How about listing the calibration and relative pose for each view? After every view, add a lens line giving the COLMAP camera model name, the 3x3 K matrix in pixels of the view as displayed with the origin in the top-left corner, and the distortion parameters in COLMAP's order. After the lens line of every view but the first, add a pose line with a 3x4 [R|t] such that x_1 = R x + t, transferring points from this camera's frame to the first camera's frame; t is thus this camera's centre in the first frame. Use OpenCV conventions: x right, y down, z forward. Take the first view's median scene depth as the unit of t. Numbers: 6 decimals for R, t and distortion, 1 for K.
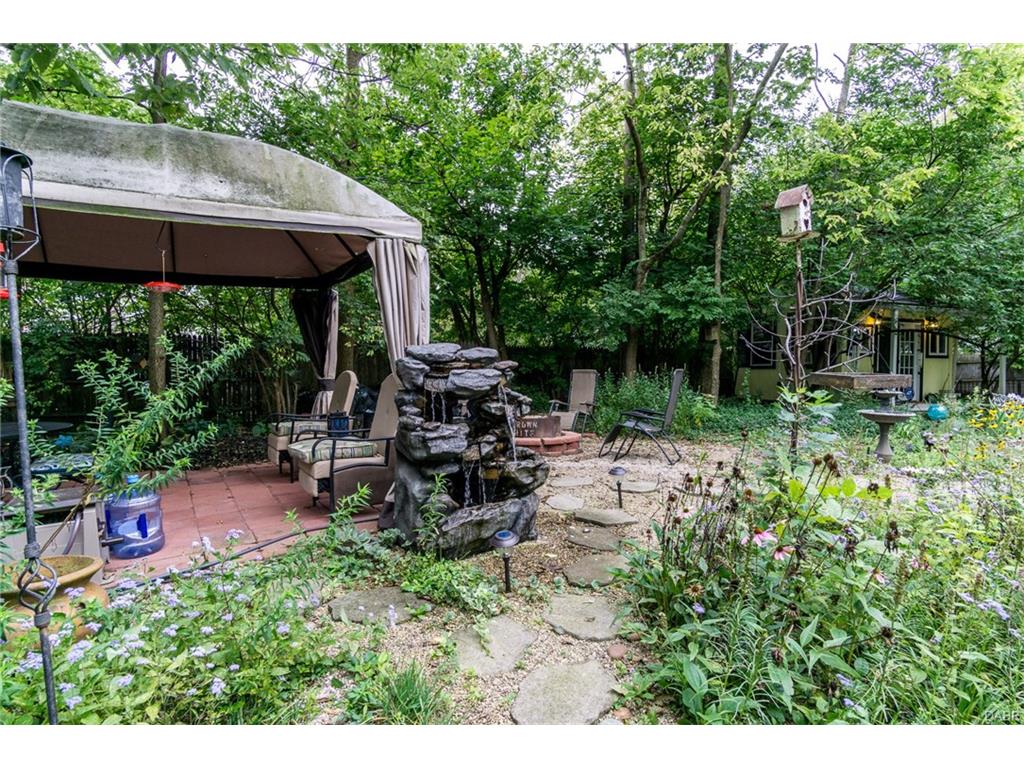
lens RADIAL K [[545.5, 0, 512.0], [0, 545.5, 384.0], [0, 0, 1]] dist [0.021328, -0.001062]
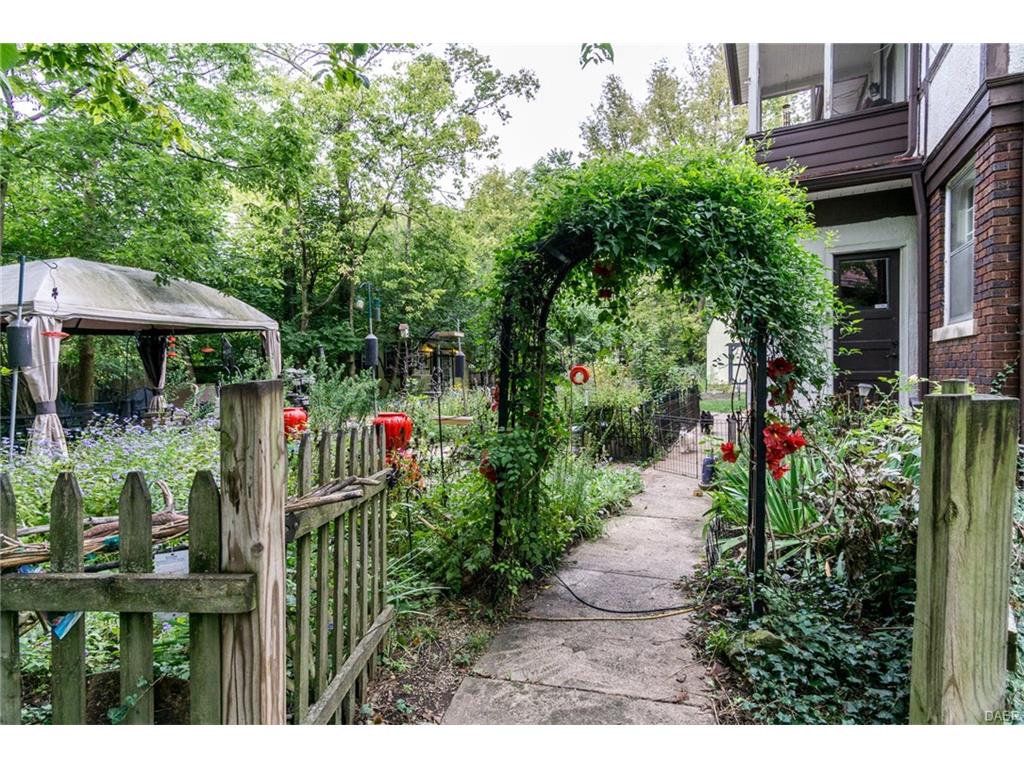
lens RADIAL K [[545.5, 0, 512.0], [0, 545.5, 384.0], [0, 0, 1]] dist [0.021328, -0.001062]
pose [[0.750985, -0.034520, 0.659417, -0.410034], [0.053341, 0.998540, -0.008476, 0.032859], [-0.658162, 0.041539, 0.751730, -0.662304]]
